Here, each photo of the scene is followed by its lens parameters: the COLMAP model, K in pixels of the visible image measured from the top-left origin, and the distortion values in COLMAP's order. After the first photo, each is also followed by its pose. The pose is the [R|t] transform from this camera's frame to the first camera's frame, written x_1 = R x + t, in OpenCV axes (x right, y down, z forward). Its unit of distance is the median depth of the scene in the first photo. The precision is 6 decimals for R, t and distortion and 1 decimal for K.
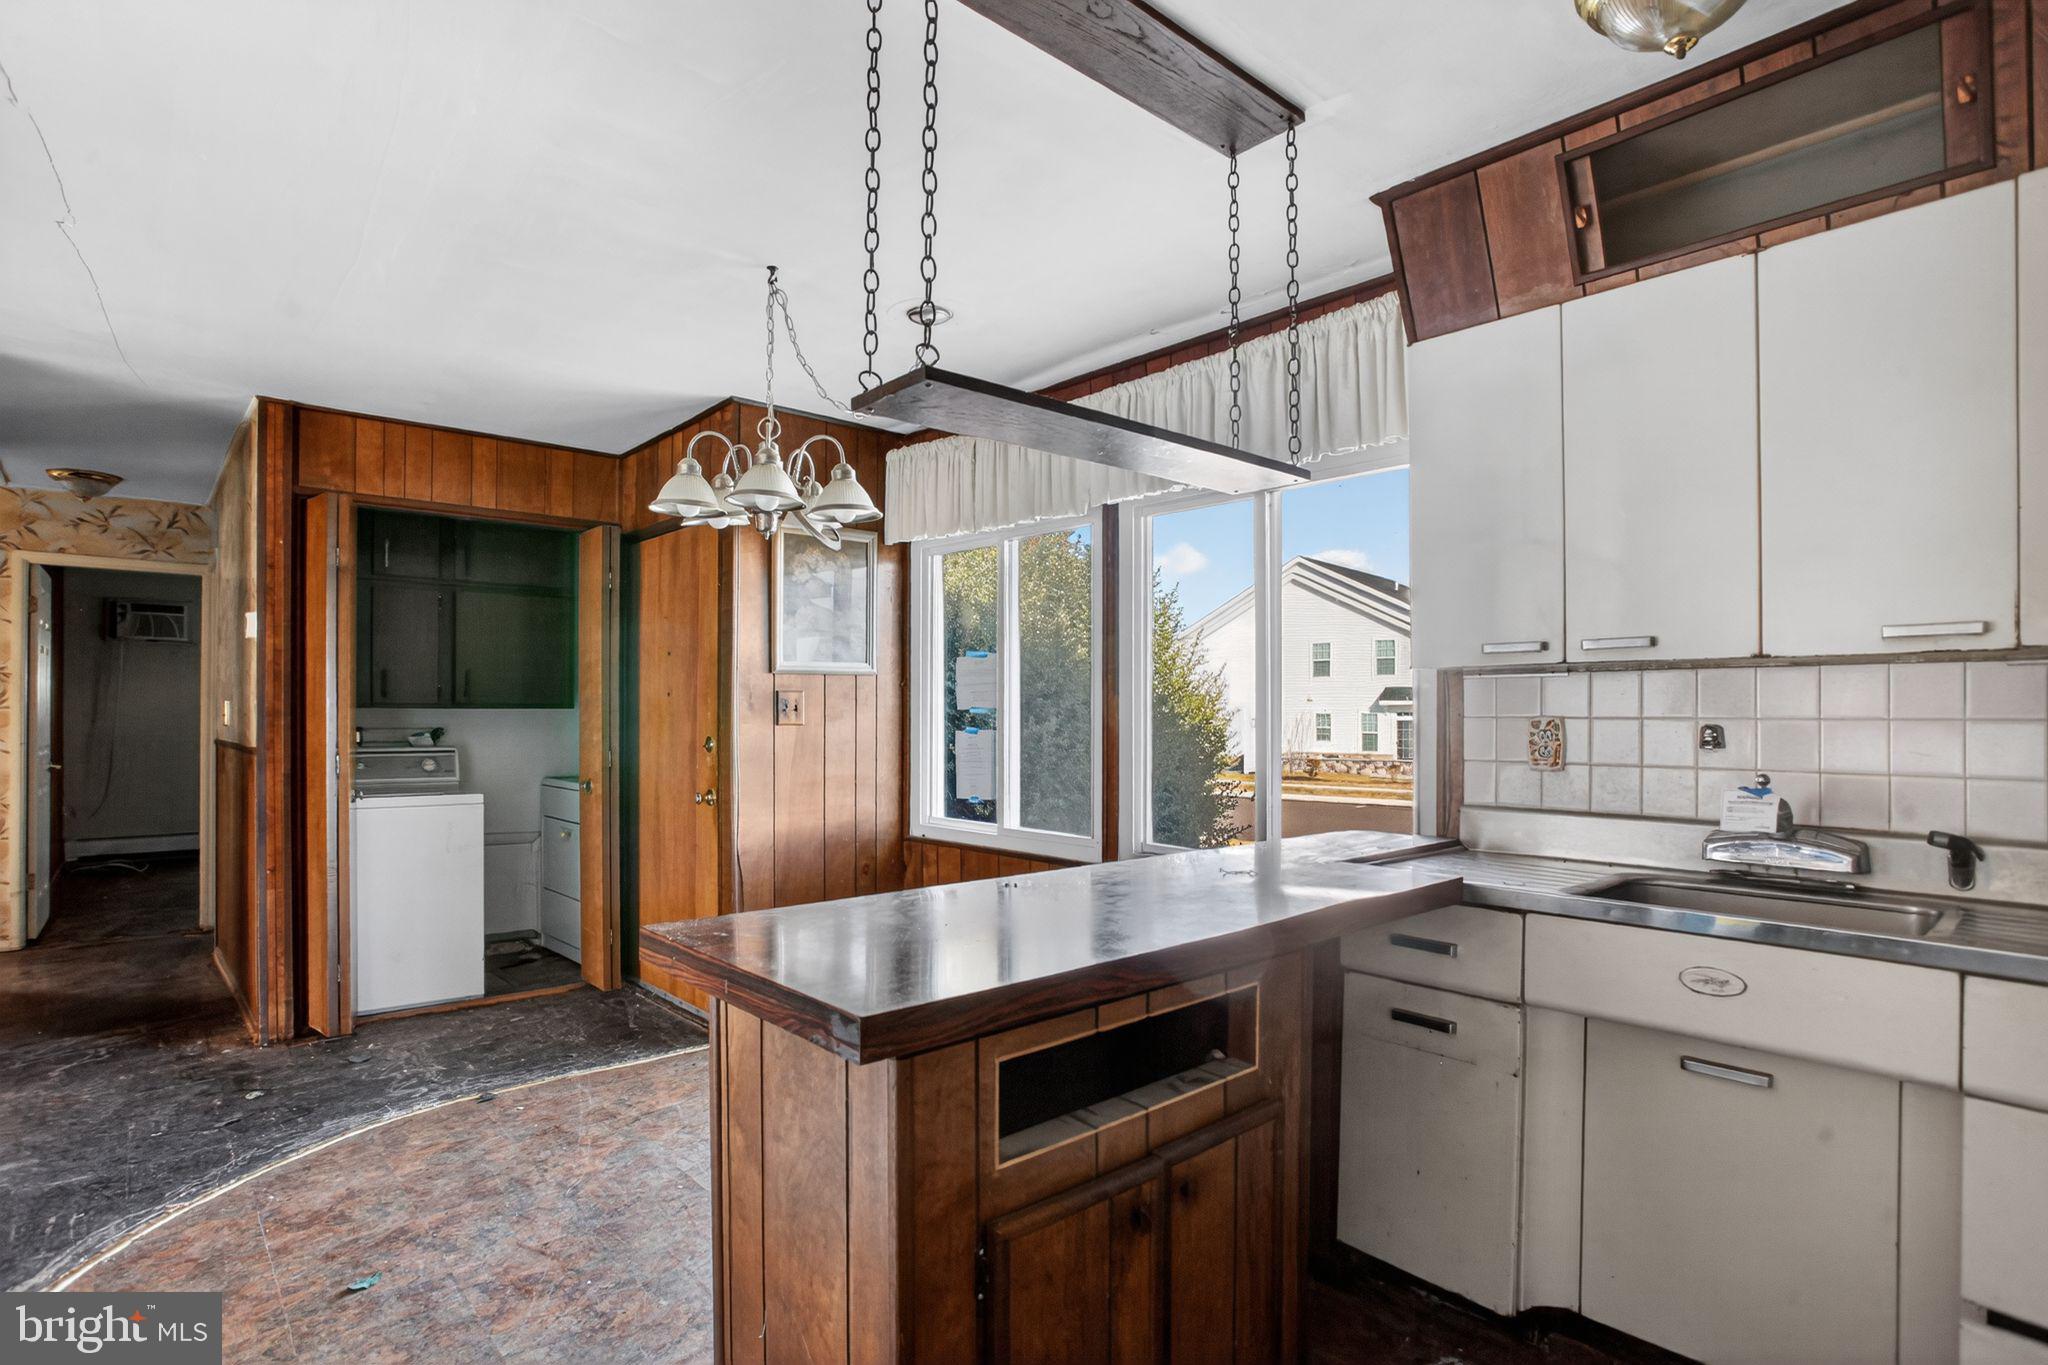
lens RADIAL K [[1024.7, 0, 994.0], [0, 1024.7, 697.7], [0, 0, 1]] dist [-0.059027, 0.030697]
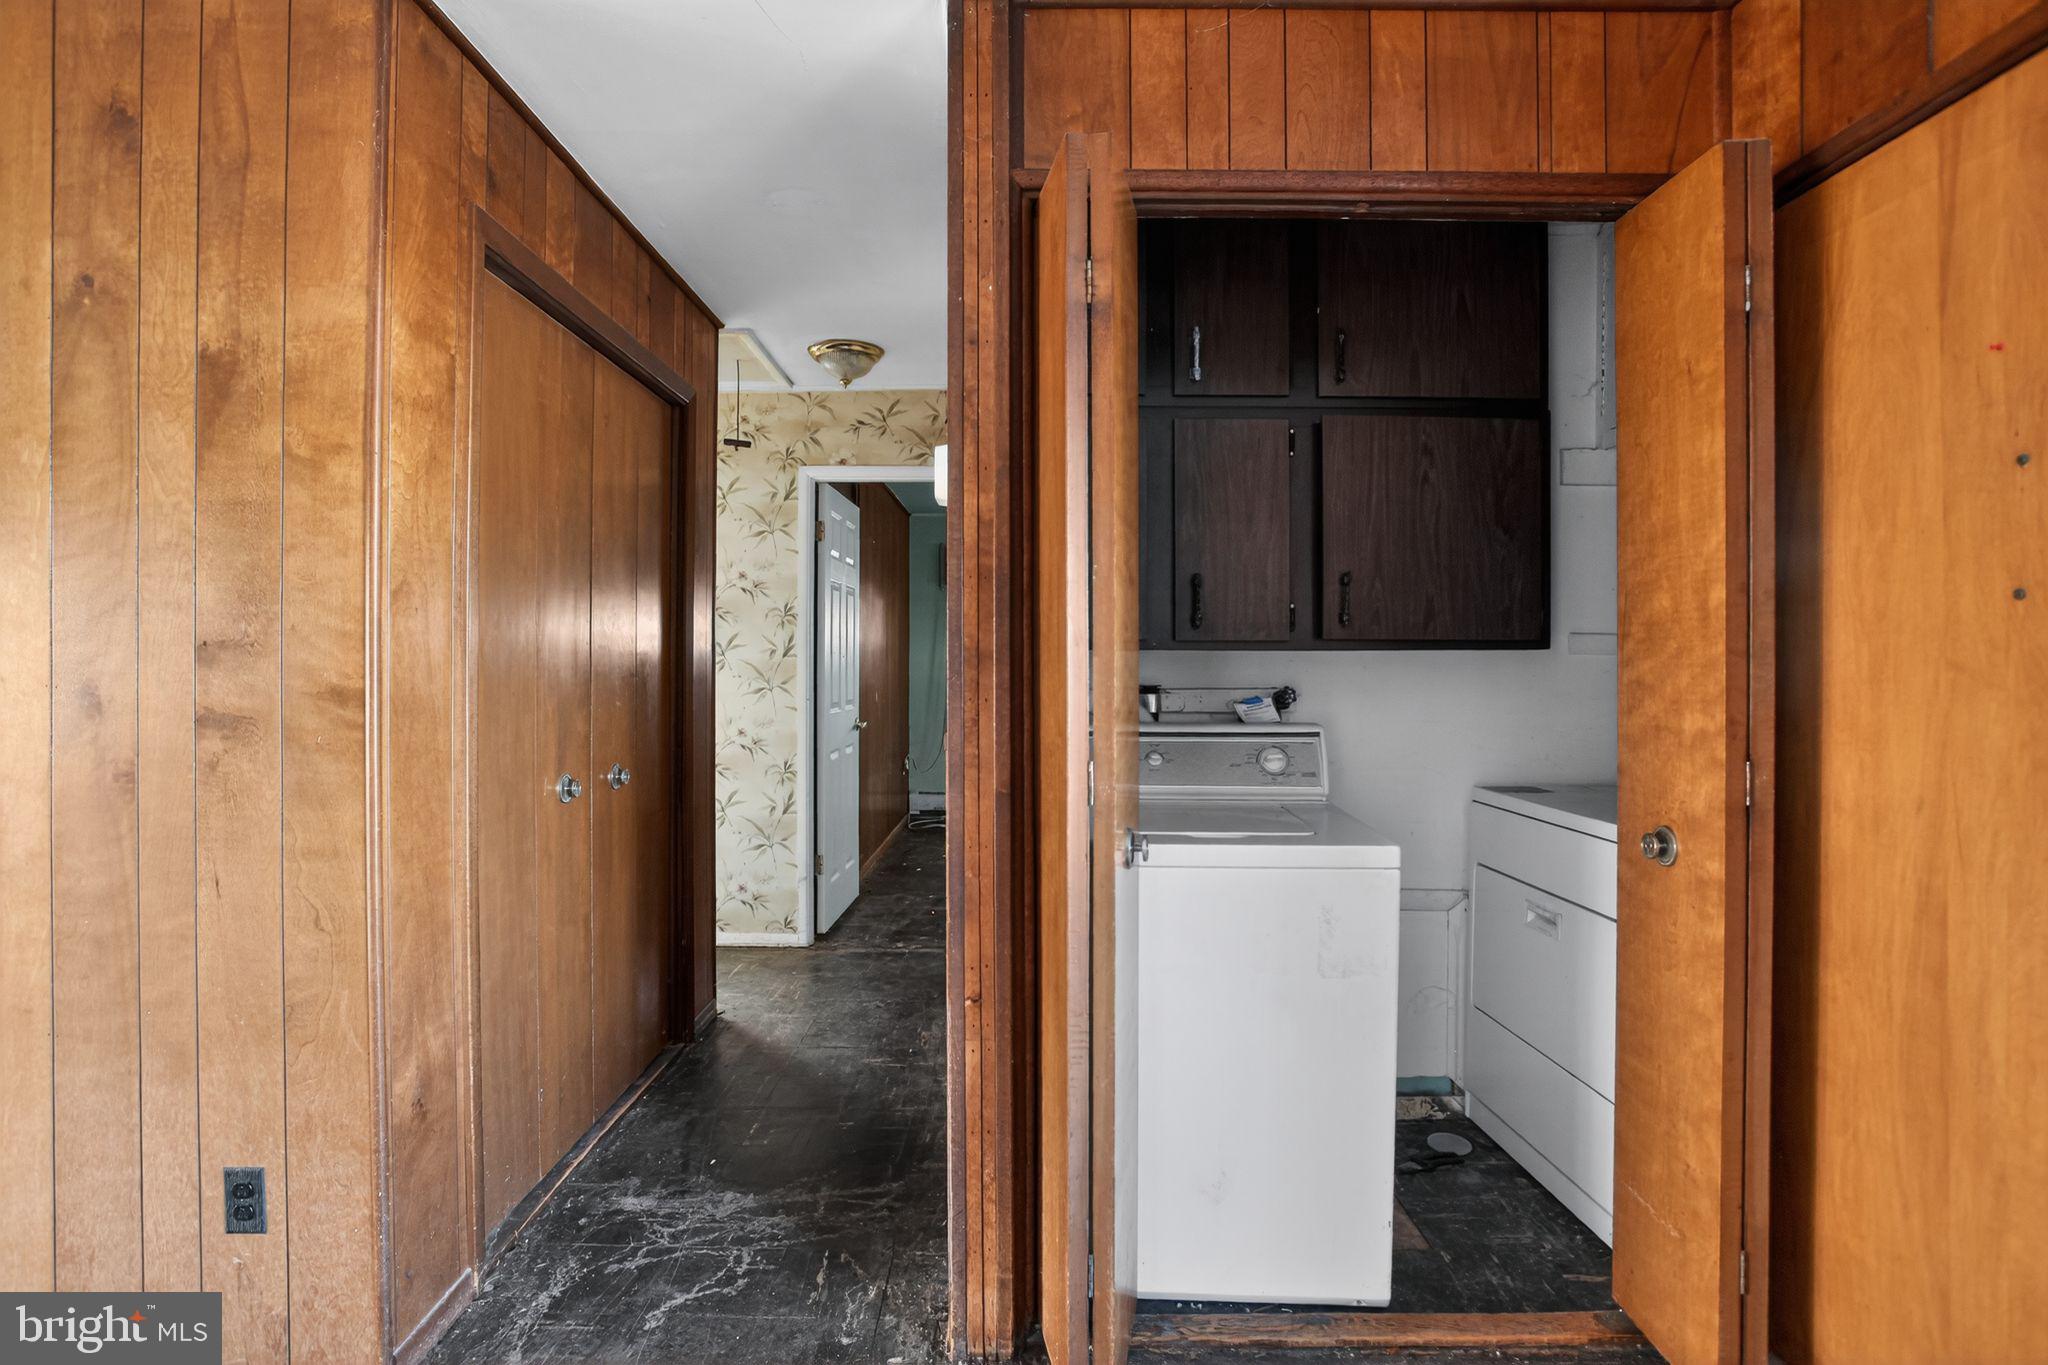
lens RADIAL K [[1024.7, 0, 994.0], [0, 1024.7, 697.7], [0, 0, 1]] dist [-0.059027, 0.030697]
pose [[0.736262, 0.021441, -0.676357, -0.344271], [0.010872, 0.998994, 0.043504, 0.011379], [0.676609, -0.039384, 0.735288, 0.573309]]
